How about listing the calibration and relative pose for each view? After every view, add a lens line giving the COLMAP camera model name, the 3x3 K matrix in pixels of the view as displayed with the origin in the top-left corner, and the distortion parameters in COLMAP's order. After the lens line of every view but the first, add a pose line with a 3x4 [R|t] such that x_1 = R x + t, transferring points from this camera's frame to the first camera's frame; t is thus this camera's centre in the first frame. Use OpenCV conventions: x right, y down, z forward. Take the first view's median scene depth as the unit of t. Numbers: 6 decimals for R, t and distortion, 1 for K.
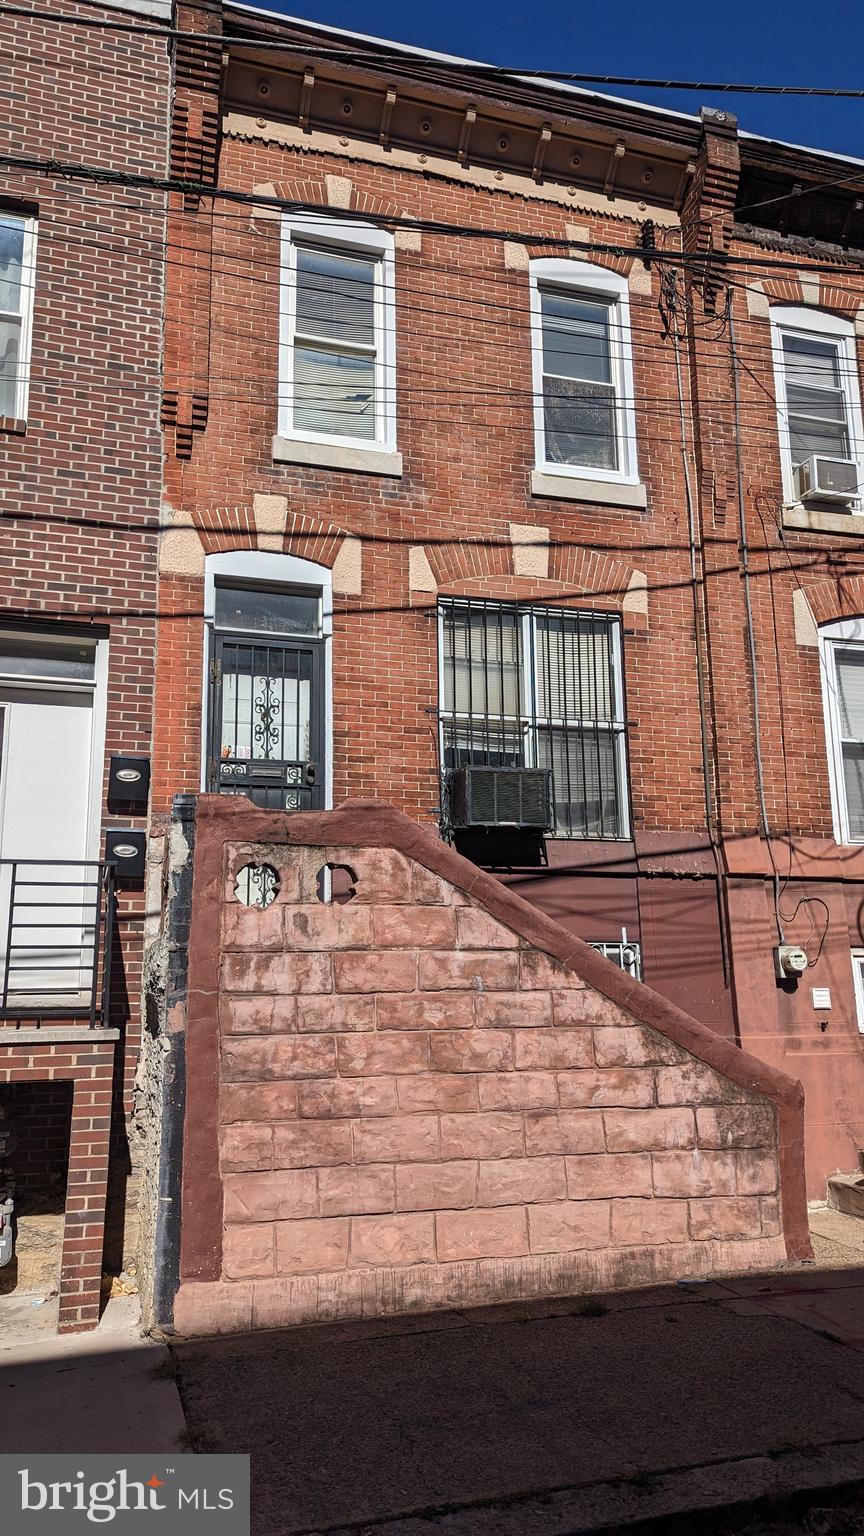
lens RADIAL K [[1102.7, 0, 432.6], [0, 1102.7, 774.2], [0, 0, 1]] dist [0.041880, -0.019634]
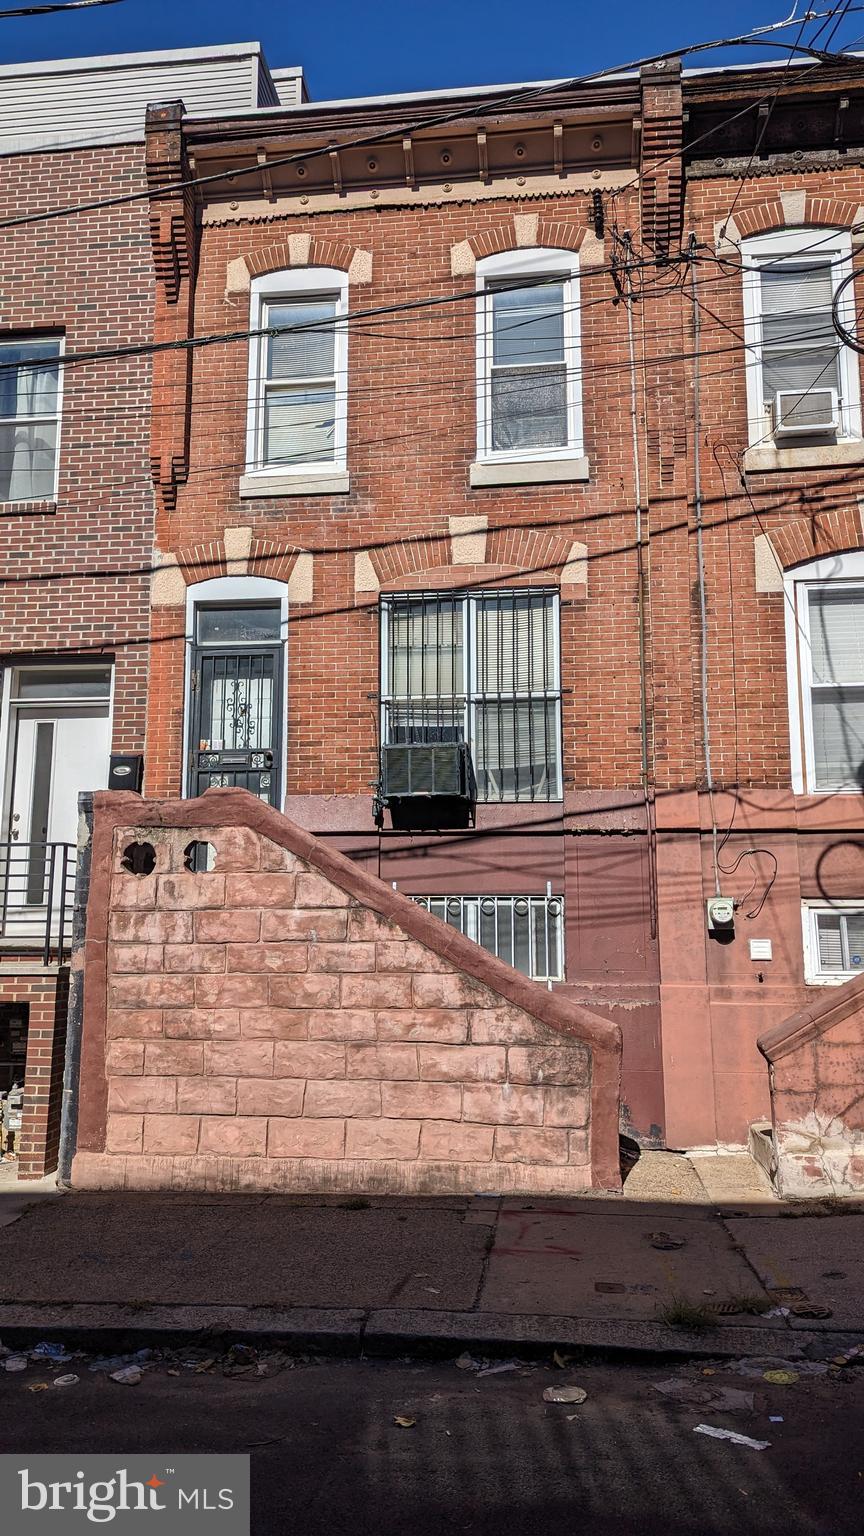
lens RADIAL K [[1102.7, 0, 431.9], [0, 1102.7, 760.0], [0, 0, 1]] dist [0.041880, -0.019634]
pose [[0.911496, -0.051049, -0.408130, 0.532265], [0.072472, 0.996677, 0.037192, -0.030240], [0.404875, -0.063479, 0.912166, -0.029457]]
